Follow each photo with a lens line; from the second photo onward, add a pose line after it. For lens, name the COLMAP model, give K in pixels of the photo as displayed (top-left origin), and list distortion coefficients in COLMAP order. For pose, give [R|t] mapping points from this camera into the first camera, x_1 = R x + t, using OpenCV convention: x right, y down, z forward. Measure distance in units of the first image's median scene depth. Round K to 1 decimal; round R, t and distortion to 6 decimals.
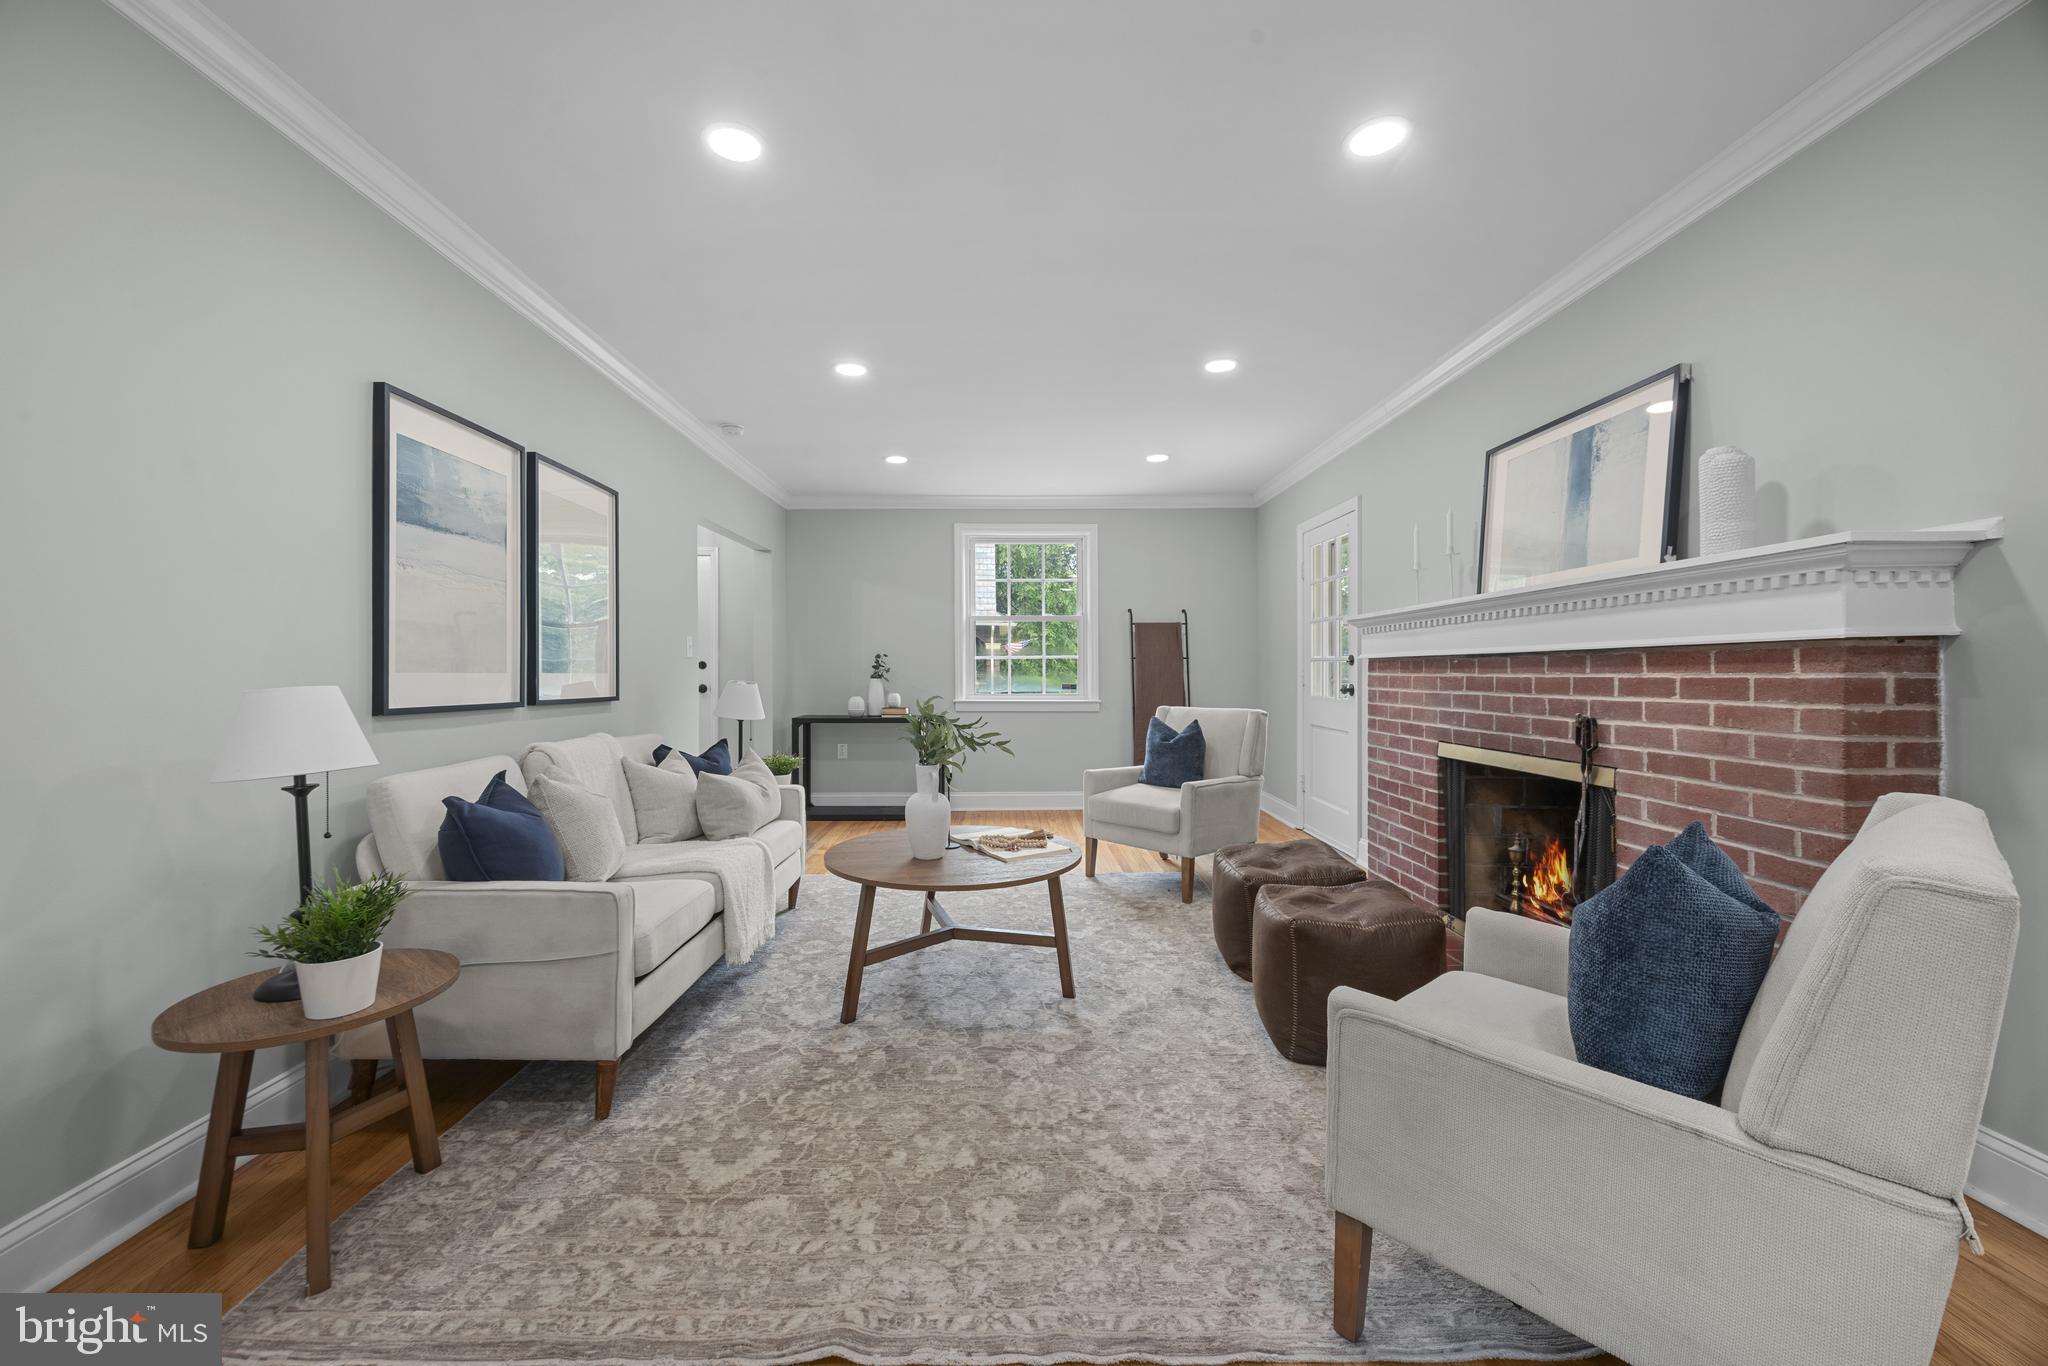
lens RADIAL K [[781.4, 0, 1013.7], [0, 781.4, 673.2], [0, 0, 1]] dist [-0.005711, 0.000834]
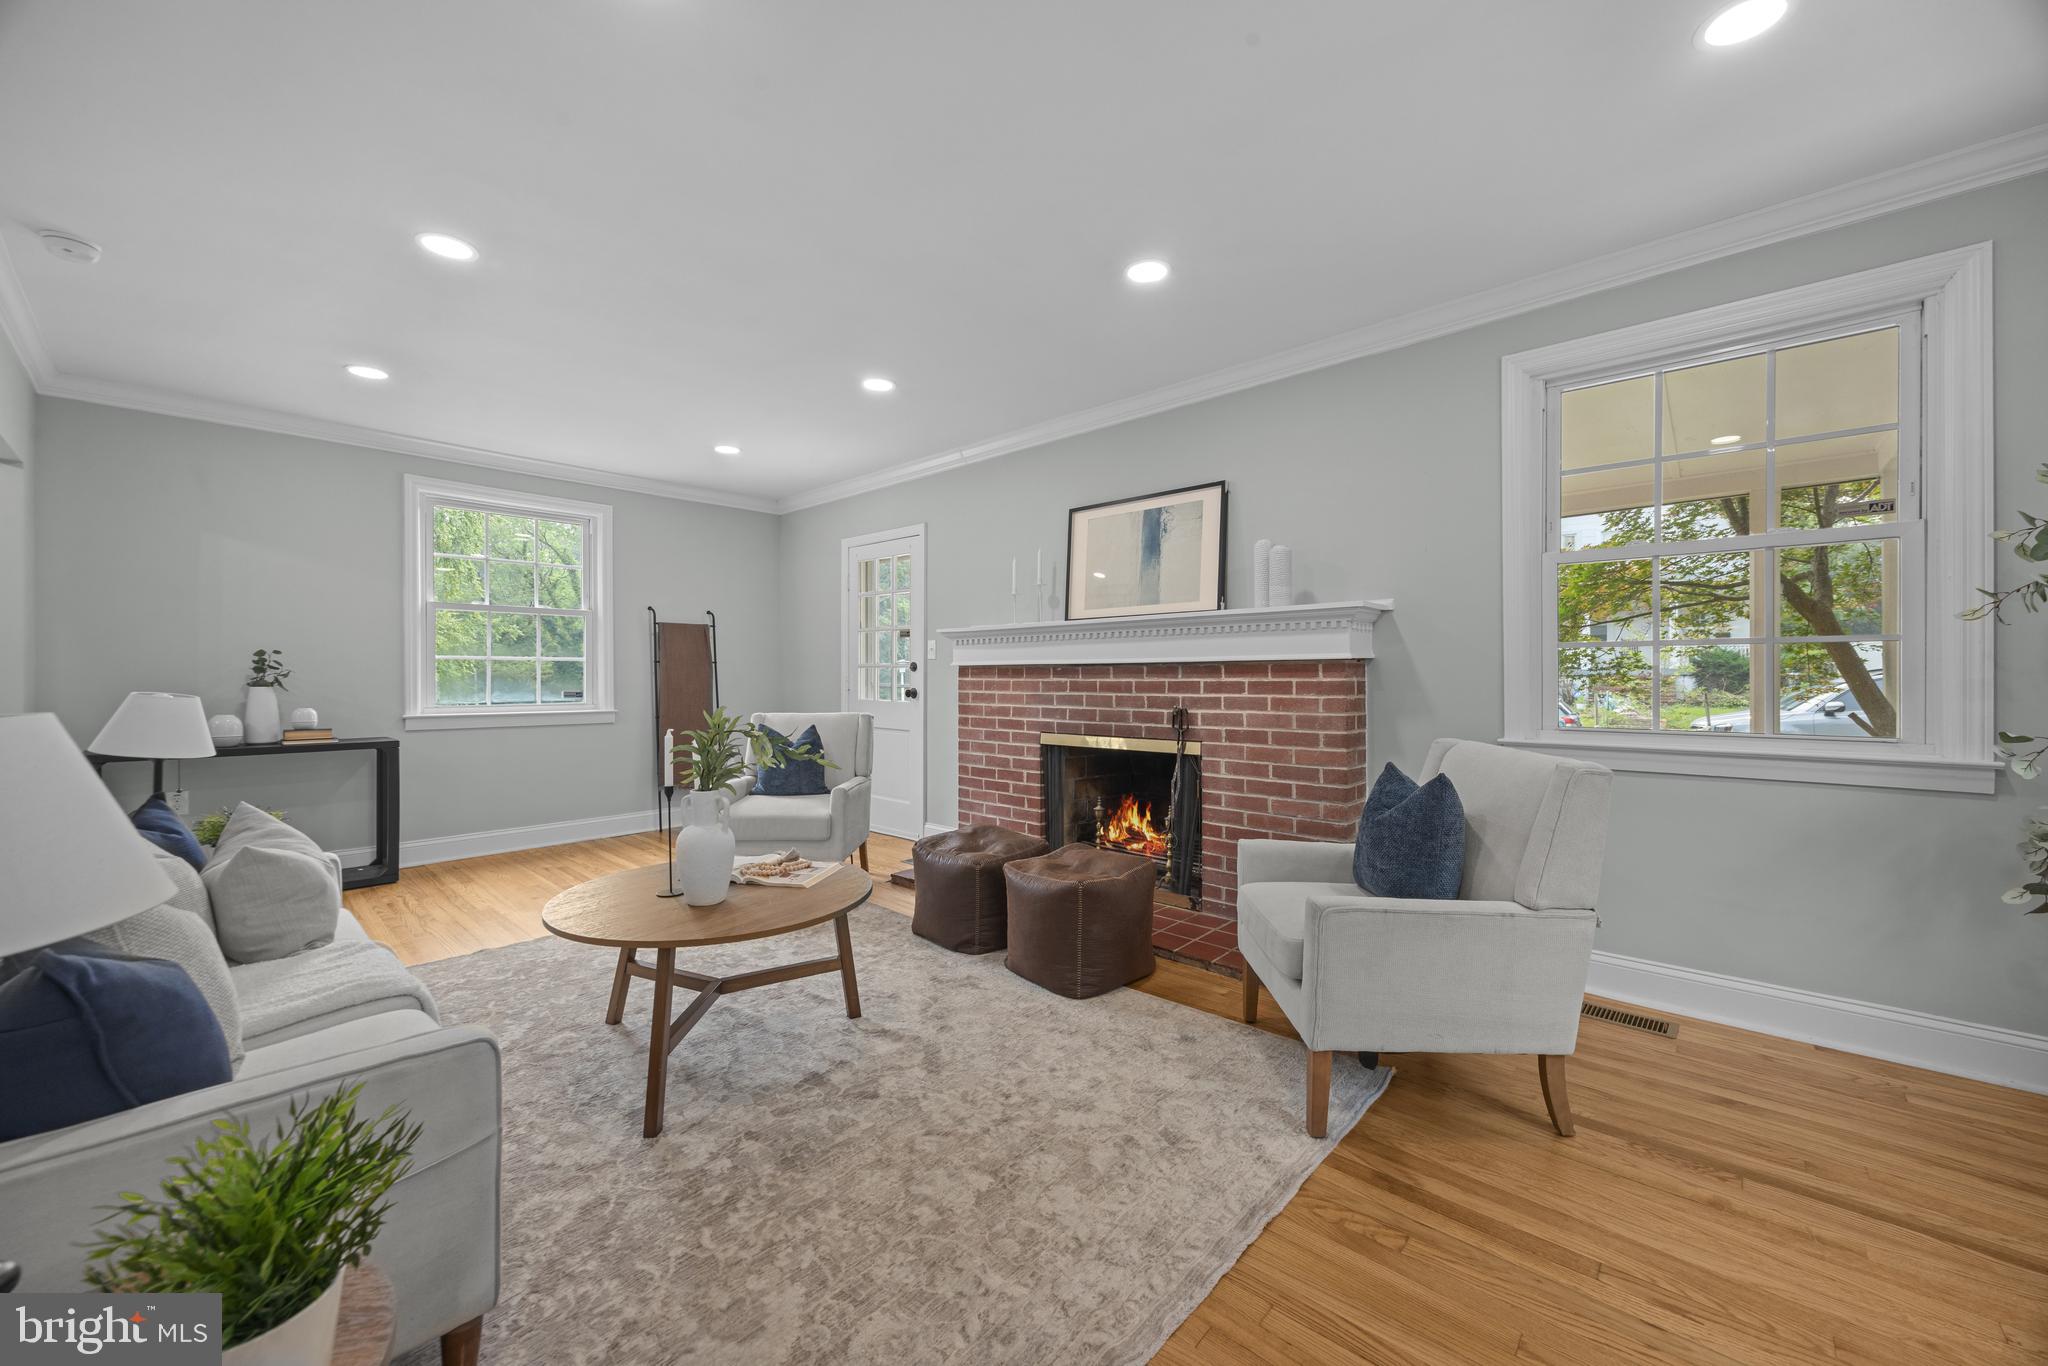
lens RADIAL K [[781.4, 0, 1010.2], [0, 781.4, 673.4], [0, 0, 1]] dist [-0.005711, 0.000834]
pose [[0.684791, 0.003728, 0.728730, -0.545999], [0.000537, 0.999984, -0.005620, -0.000987], [-0.728740, 0.004240, 0.684778, 0.224799]]
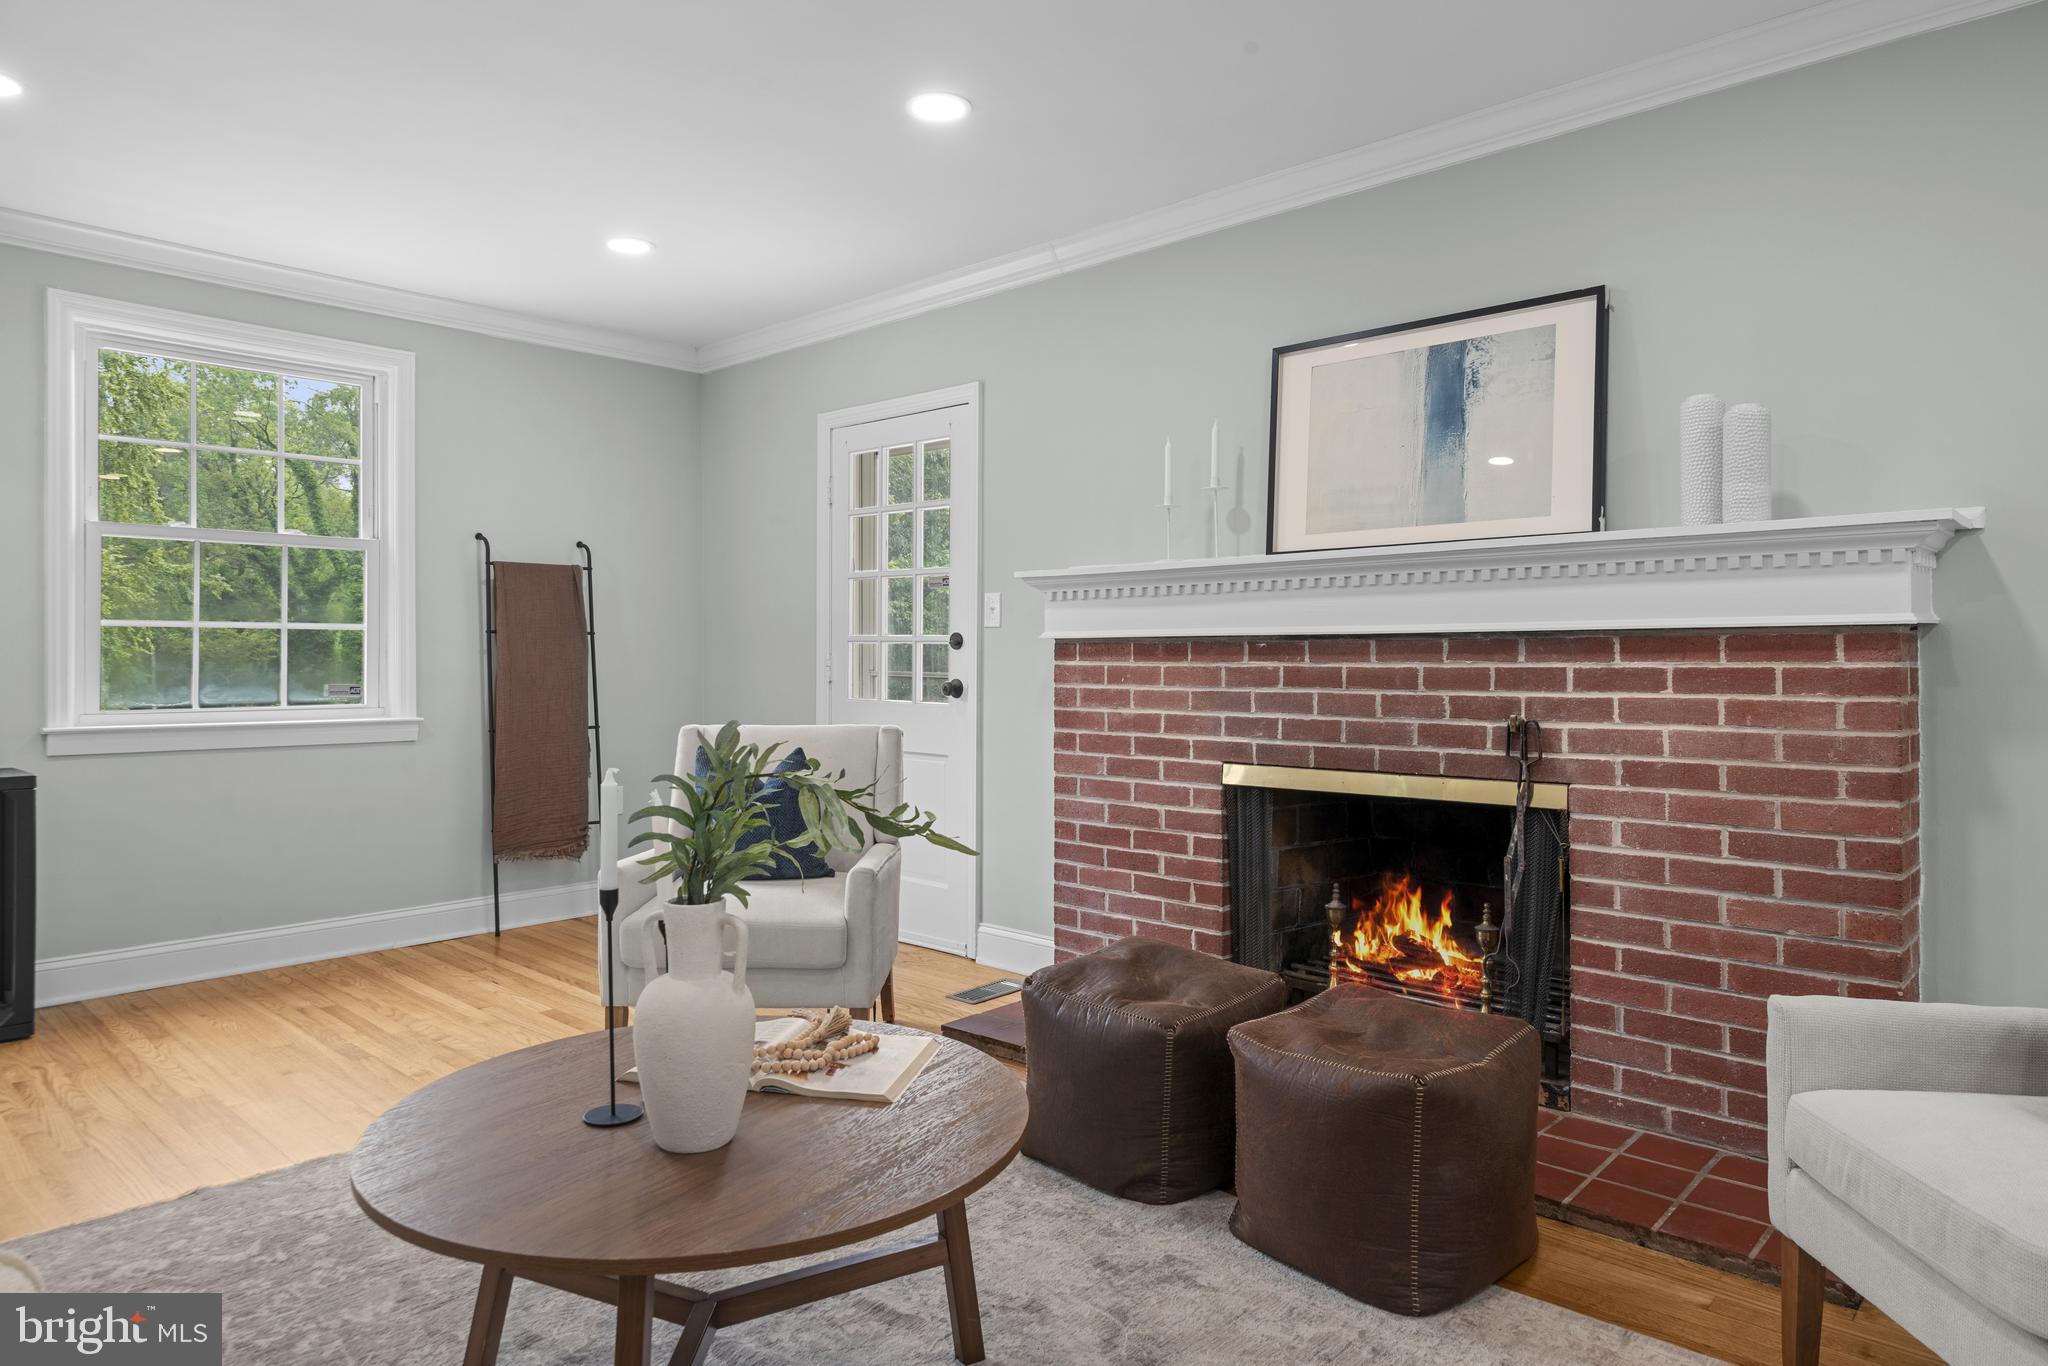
lens RADIAL K [[1251.1, 0, 990.9], [0, 1251.1, 649.1], [0, 0, 1]] dist [-0.004623, -0.001264]
pose [[0.691292, 0.007805, 0.722533, -0.505928], [-0.000658, 0.999948, -0.010171, 0.000080], [-0.722575, 0.006556, 0.691261, 0.522770]]
